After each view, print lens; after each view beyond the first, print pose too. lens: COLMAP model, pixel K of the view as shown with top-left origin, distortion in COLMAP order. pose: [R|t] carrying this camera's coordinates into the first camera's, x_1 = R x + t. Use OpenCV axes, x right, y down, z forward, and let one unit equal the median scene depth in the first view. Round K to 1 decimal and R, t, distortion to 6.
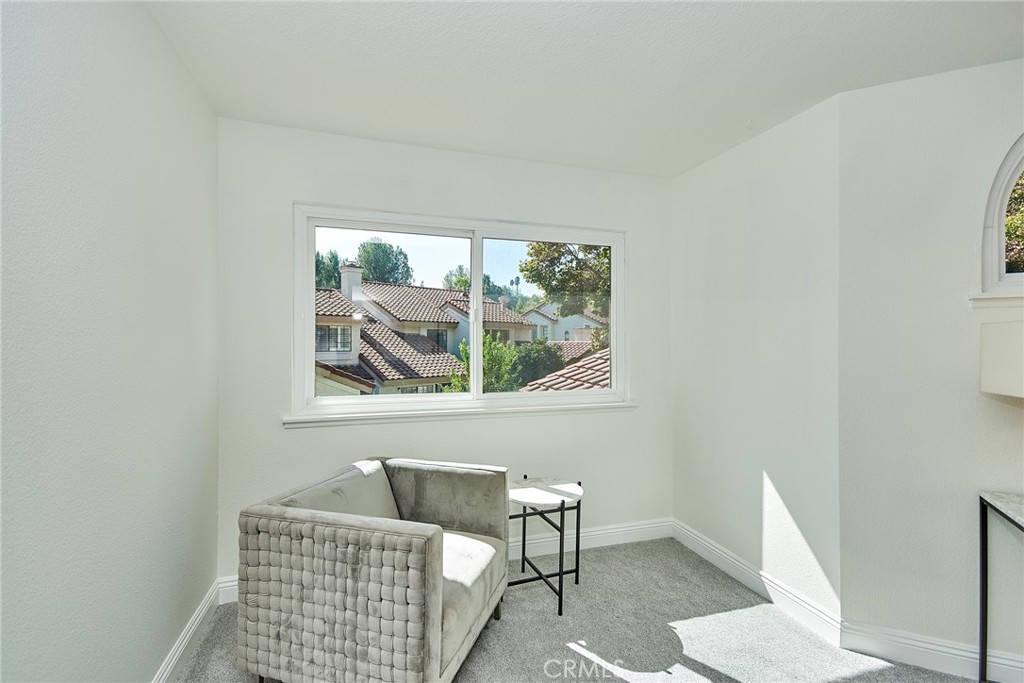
lens RADIAL K [[464.7, 0, 512.0], [0, 464.7, 341.5], [0, 0, 1]] dist [-0.000784, -0.000517]
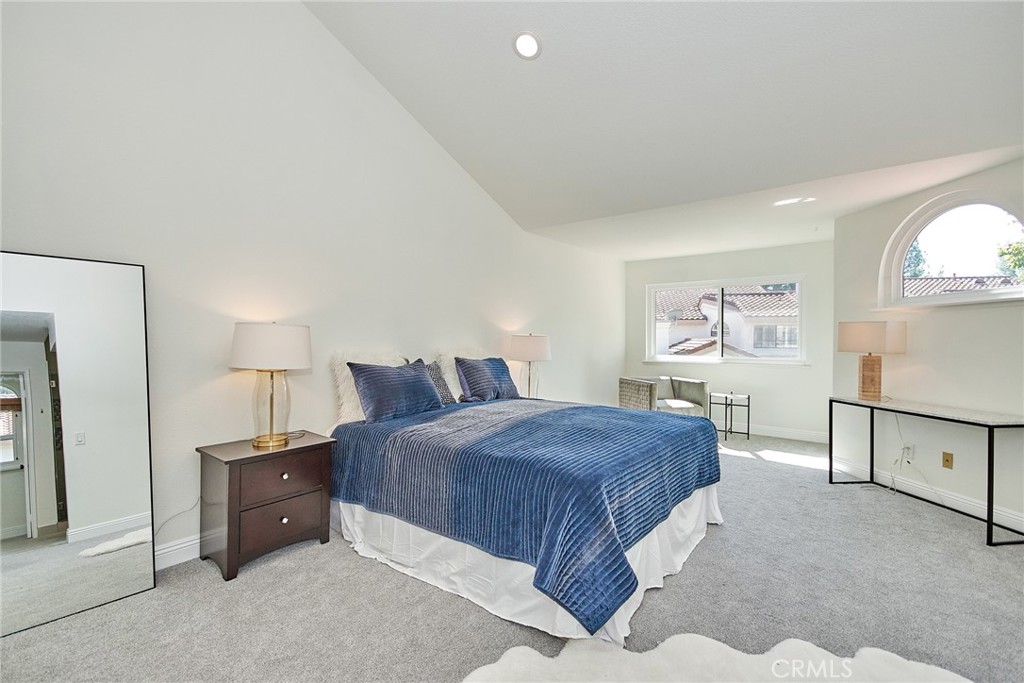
lens RADIAL K [[464.7, 0, 512.0], [0, 464.7, 341.5], [0, 0, 1]] dist [-0.000784, -0.000517]
pose [[0.552331, 0.003553, -0.833617, 1.544251], [-0.003154, 0.999993, 0.002172, 0.039828], [0.833619, 0.001430, 0.552338, -1.358205]]
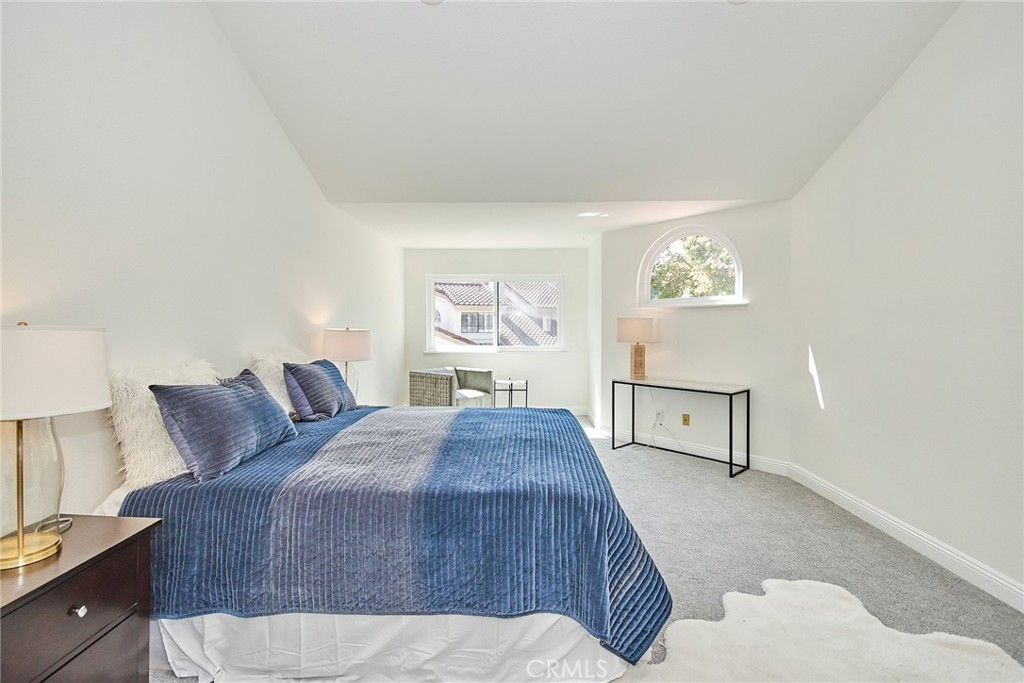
lens RADIAL K [[464.5, 0, 509.3], [0, 464.5, 330.2], [0, 0, 1]] dist [-0.000496, -0.000378]
pose [[0.941598, 0.003495, -0.336720, 1.002232], [0.000433, 0.999933, 0.011589, -0.002575], [0.336737, -0.011058, 0.941534, -1.575000]]
